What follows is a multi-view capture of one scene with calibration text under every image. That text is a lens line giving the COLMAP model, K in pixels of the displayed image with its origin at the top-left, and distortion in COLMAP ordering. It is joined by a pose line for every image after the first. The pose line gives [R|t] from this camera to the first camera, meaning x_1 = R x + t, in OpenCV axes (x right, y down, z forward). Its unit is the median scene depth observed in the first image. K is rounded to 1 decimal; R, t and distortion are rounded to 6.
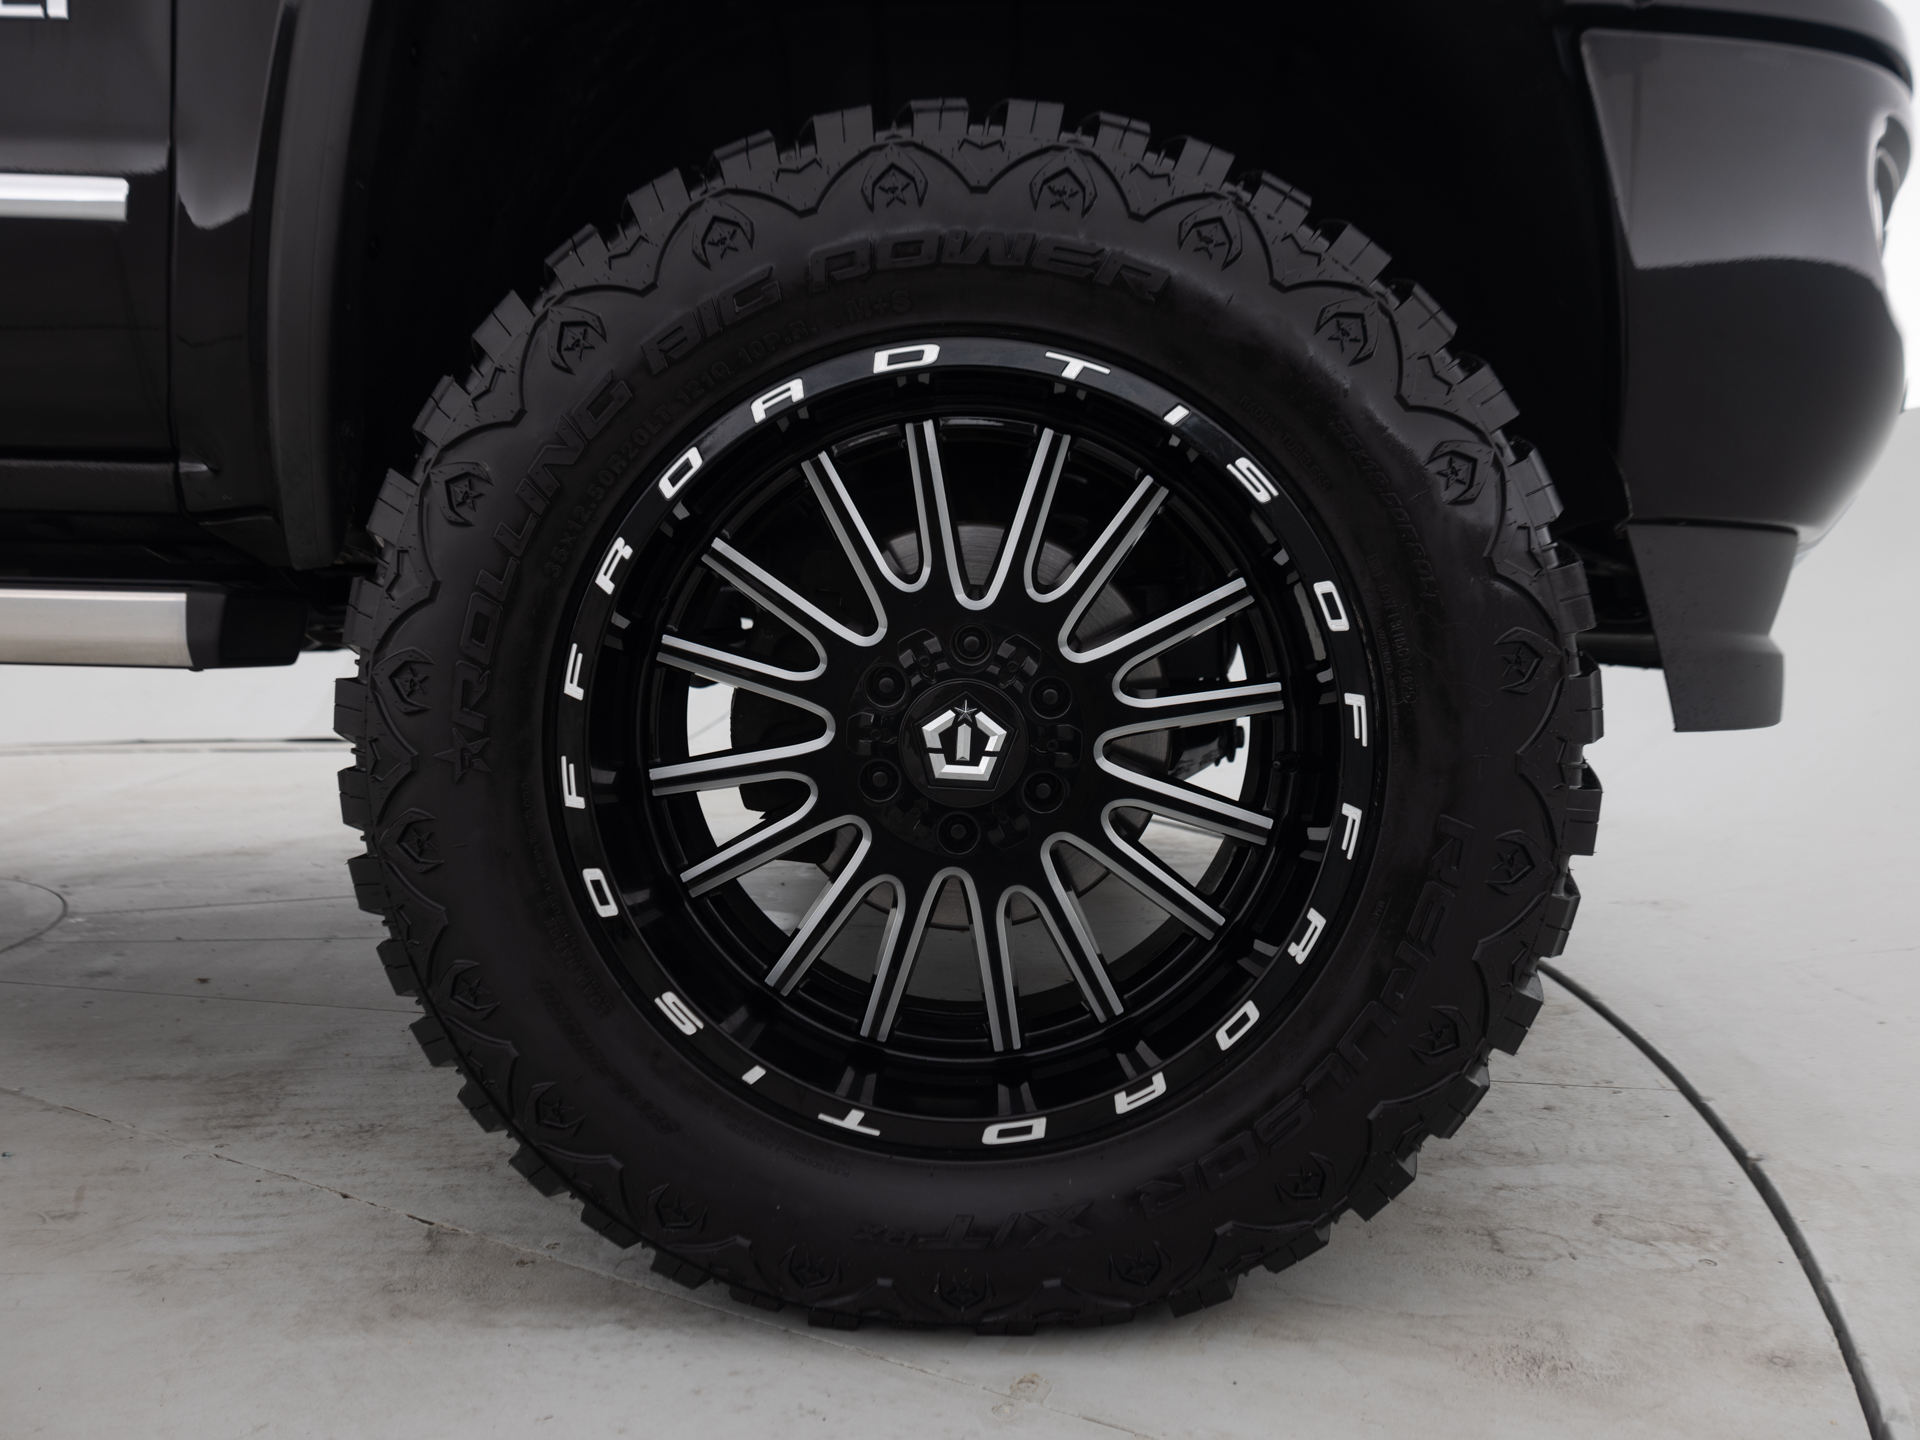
lens RADIAL K [[1397.4, 0, 938.6], [0, 1397.4, 712.0], [0, 0, 1]] dist [-0.021818, 0.003741]
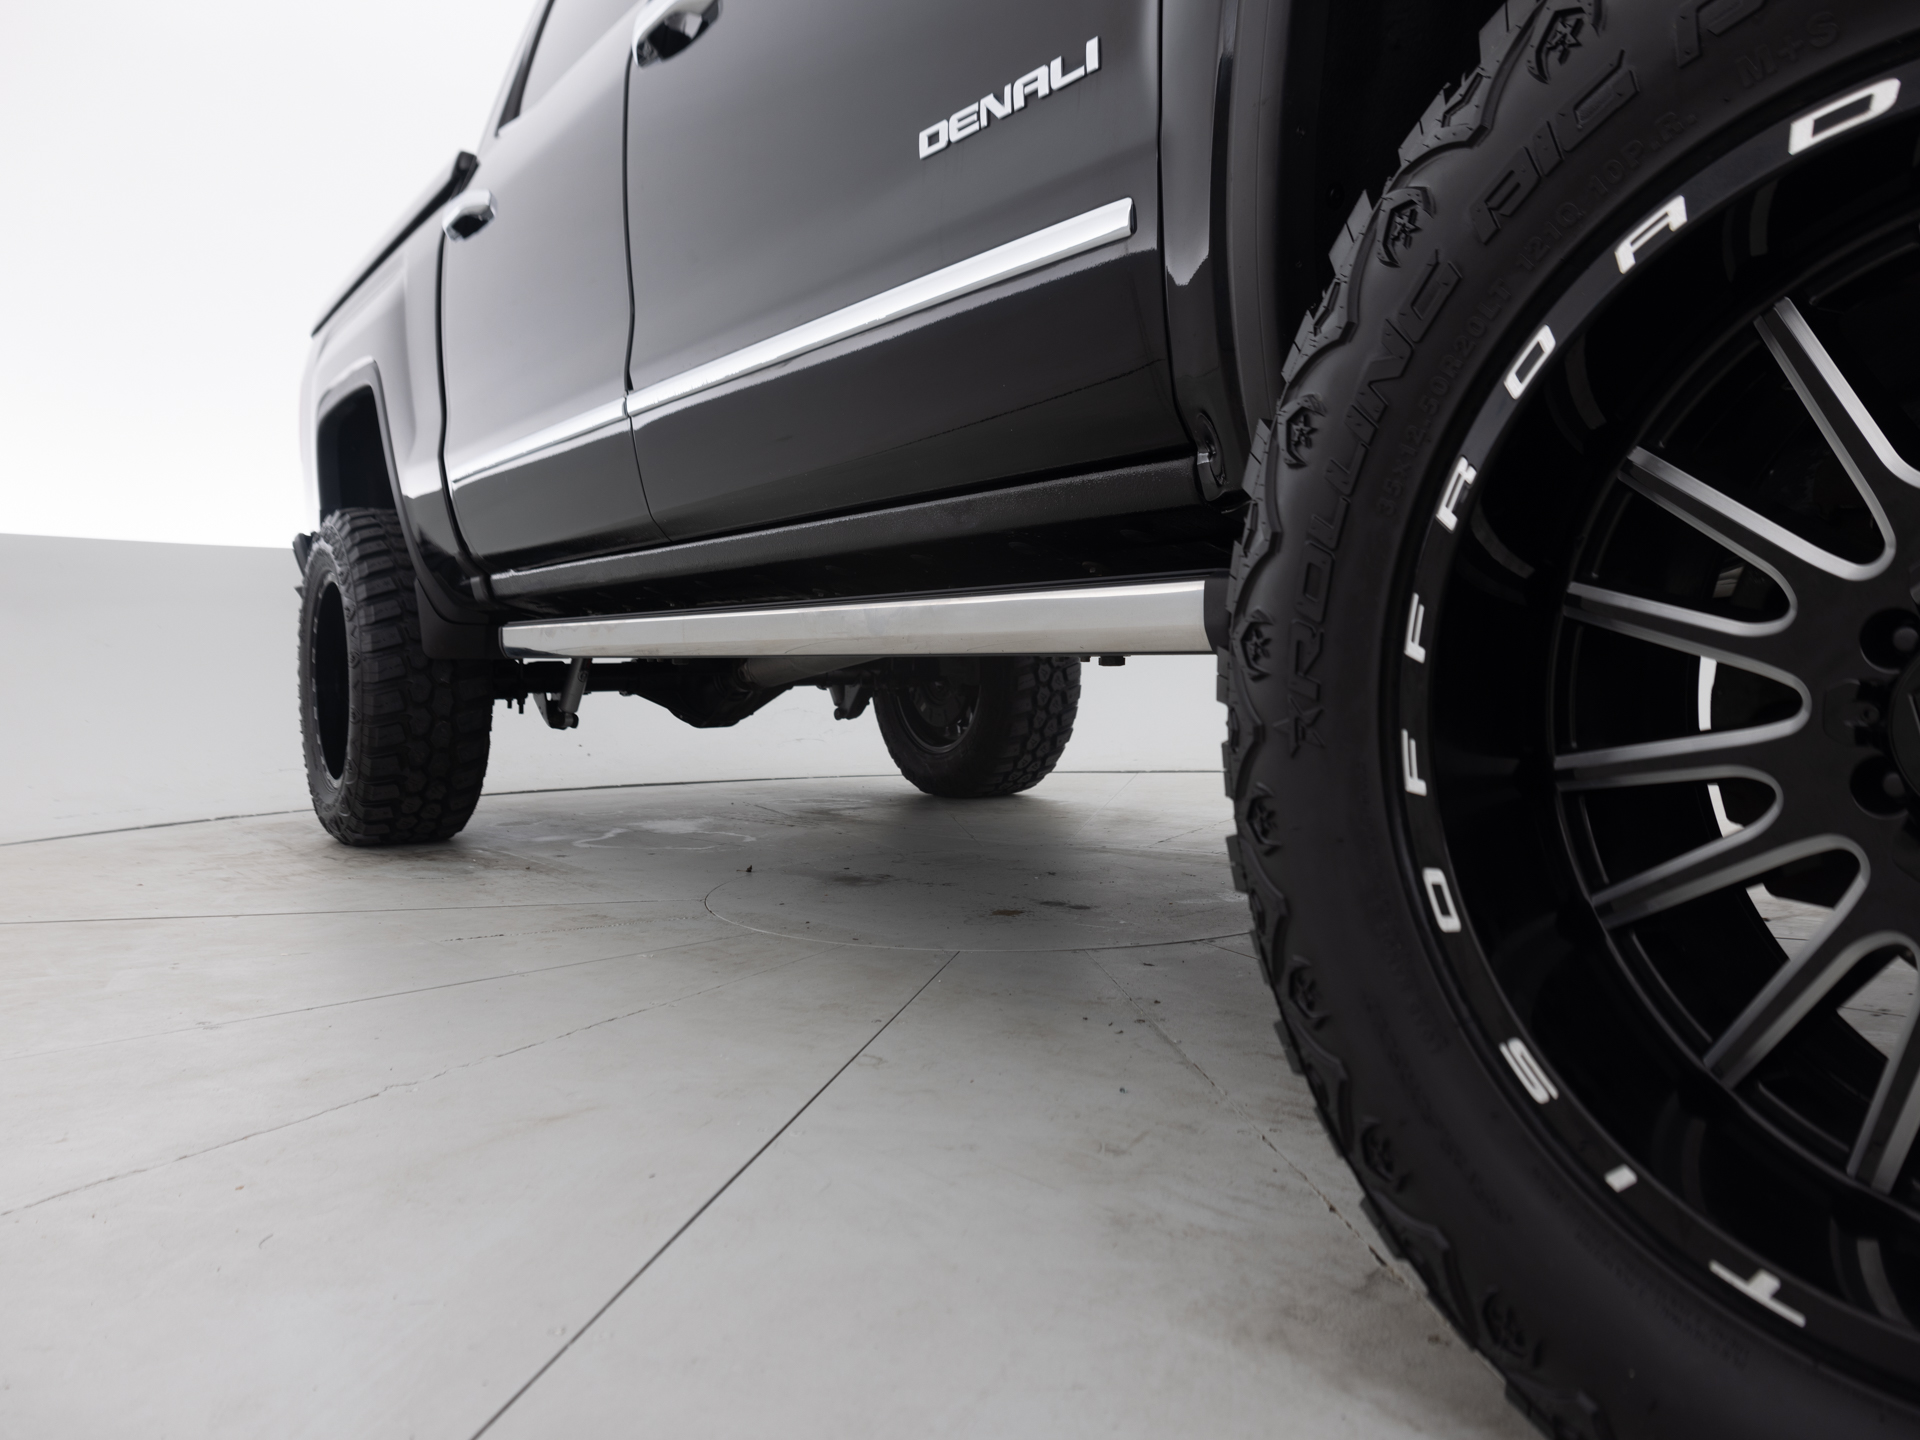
lens RADIAL K [[1397.4, 0, 938.6], [0, 1397.4, 712.0], [0, 0, 1]] dist [-0.021818, 0.003741]
pose [[0.576323, 0.008355, -0.817179, 0.233174], [-0.031253, 0.999442, -0.011824, 0.036592], [0.816624, 0.032354, 0.576262, 0.274907]]
